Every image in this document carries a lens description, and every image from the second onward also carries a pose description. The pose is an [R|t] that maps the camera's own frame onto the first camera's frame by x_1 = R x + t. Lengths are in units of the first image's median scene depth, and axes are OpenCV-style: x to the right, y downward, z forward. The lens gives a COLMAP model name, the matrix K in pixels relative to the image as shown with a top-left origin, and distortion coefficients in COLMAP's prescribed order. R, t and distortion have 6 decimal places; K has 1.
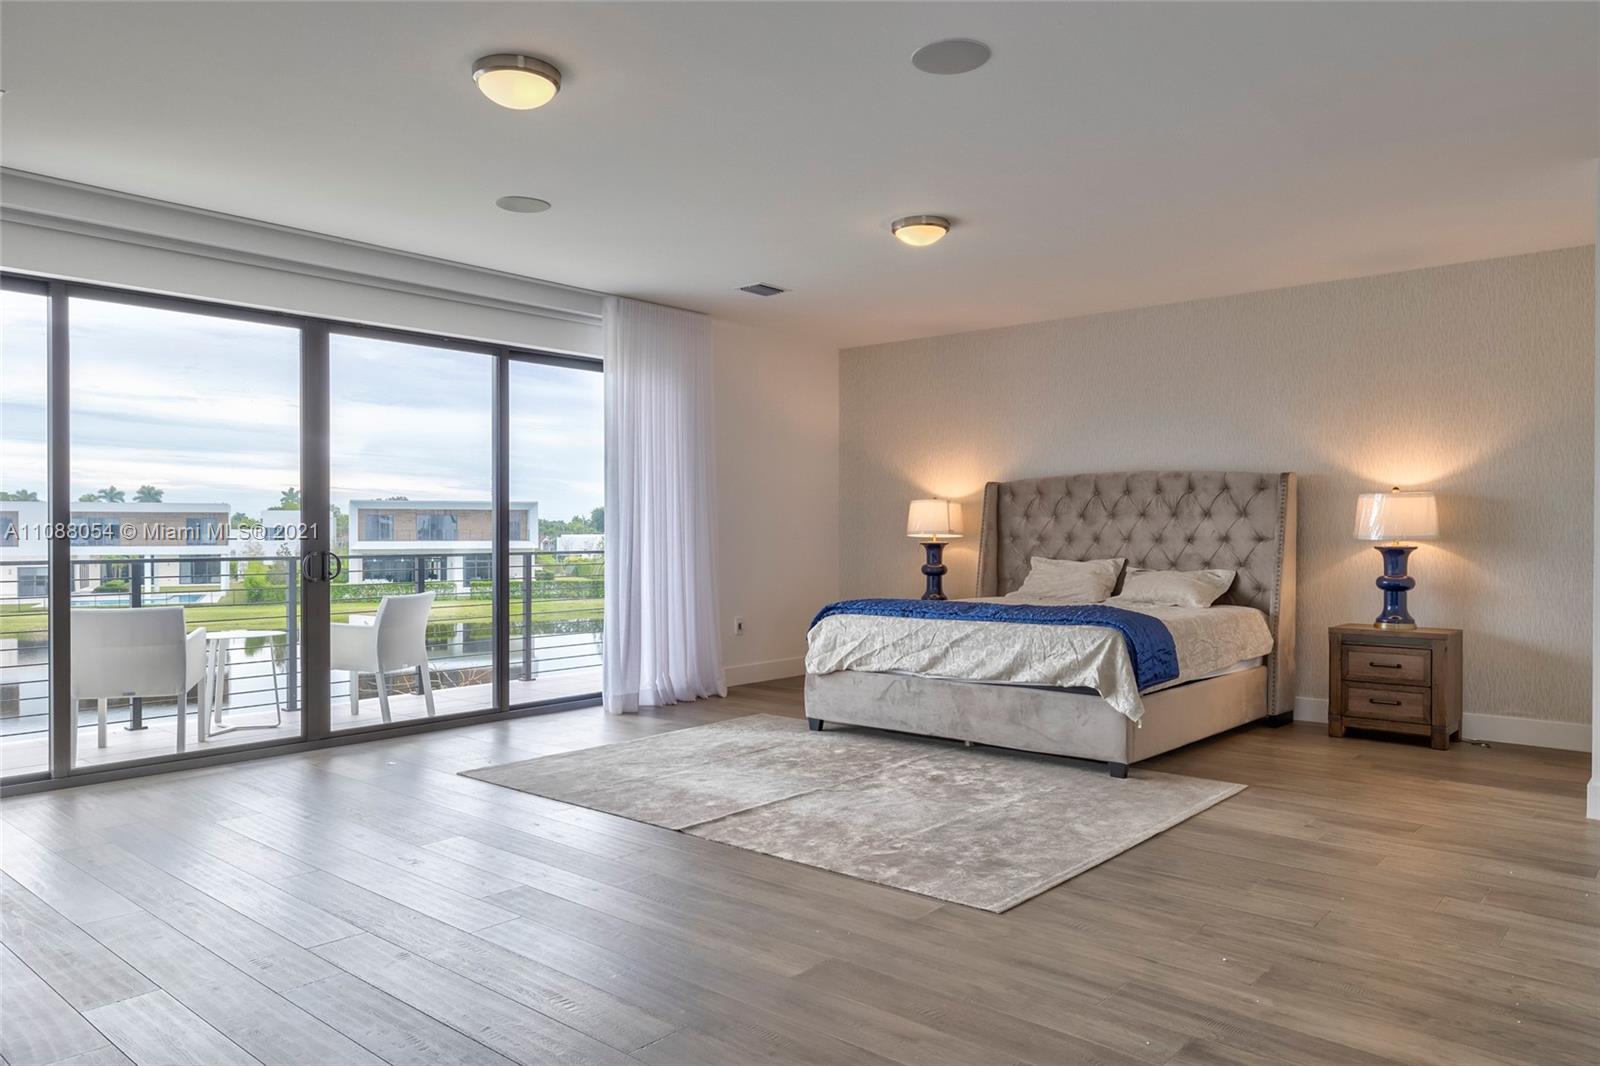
lens RADIAL K [[1098.2, 0, 799.5], [0, 1098.2, 533.0], [0, 0, 1]] dist [-0.006886, -0.000884]
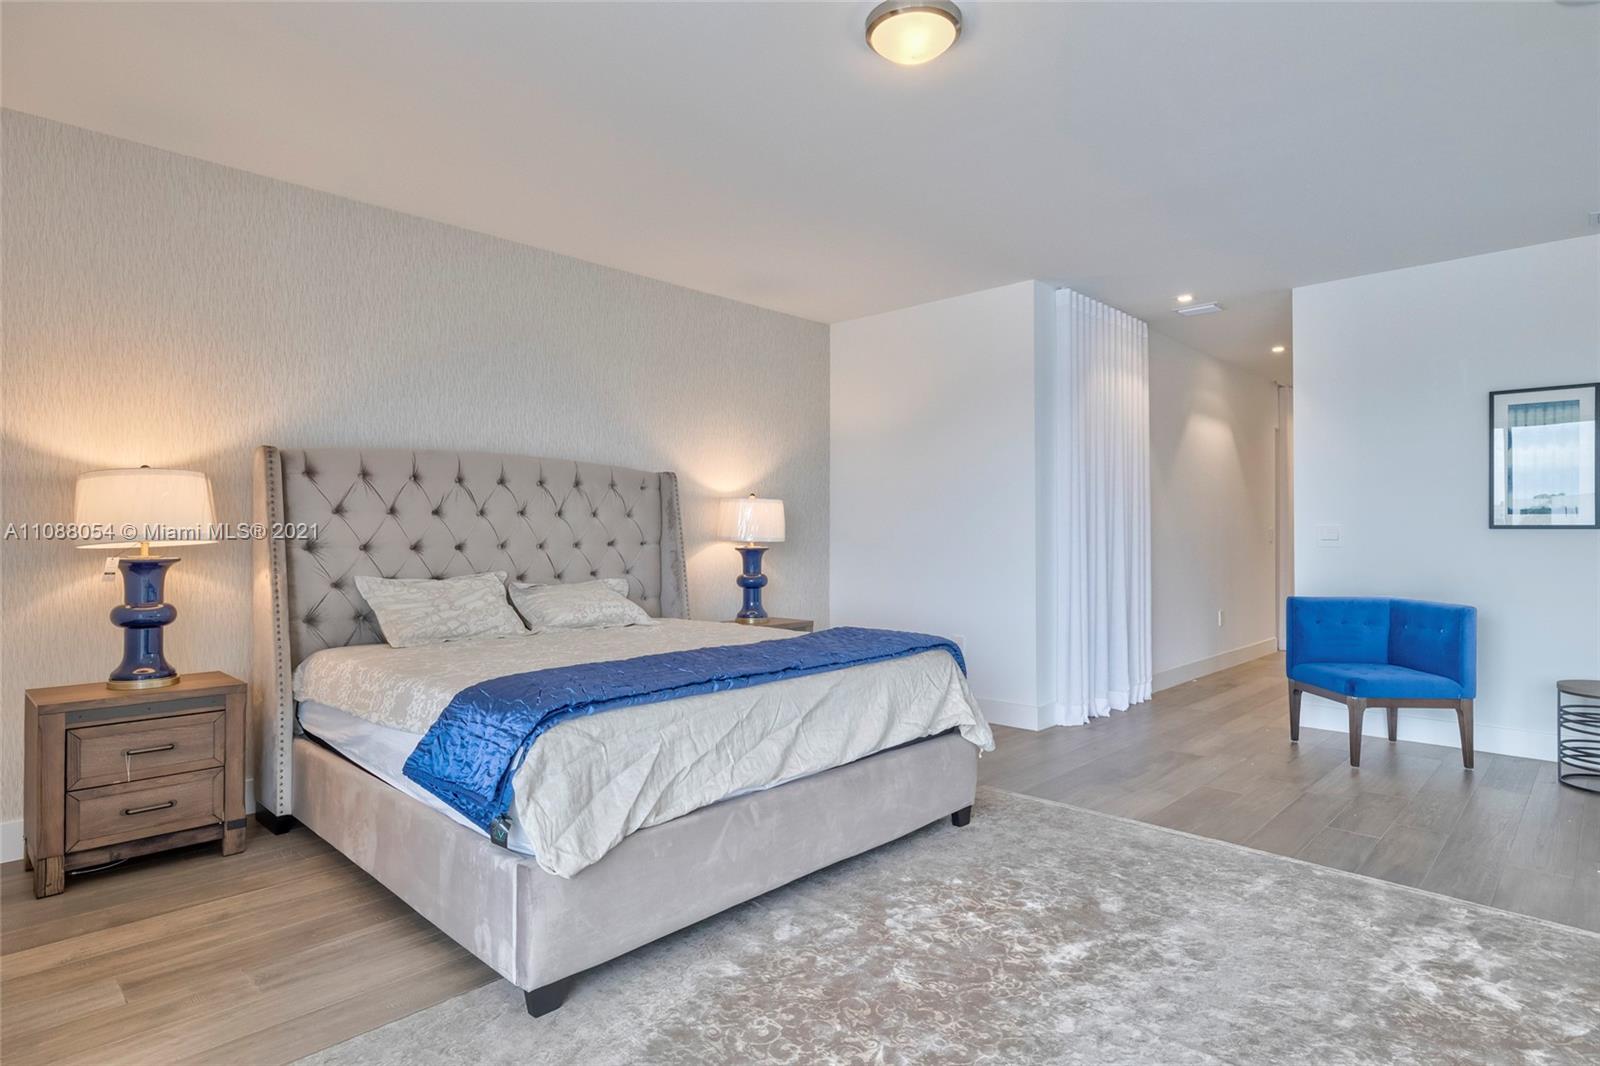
lens RADIAL K [[856.4, 0, 801.3], [0, 856.4, 533.3], [0, 0, 1]] dist [-0.000622, -0.000161]
pose [[0.045391, 0.000298, 0.998969, -0.267872], [0.004490, 0.999990, -0.000502, -0.001280], [-0.998959, 0.004508, 0.045389, 0.780144]]
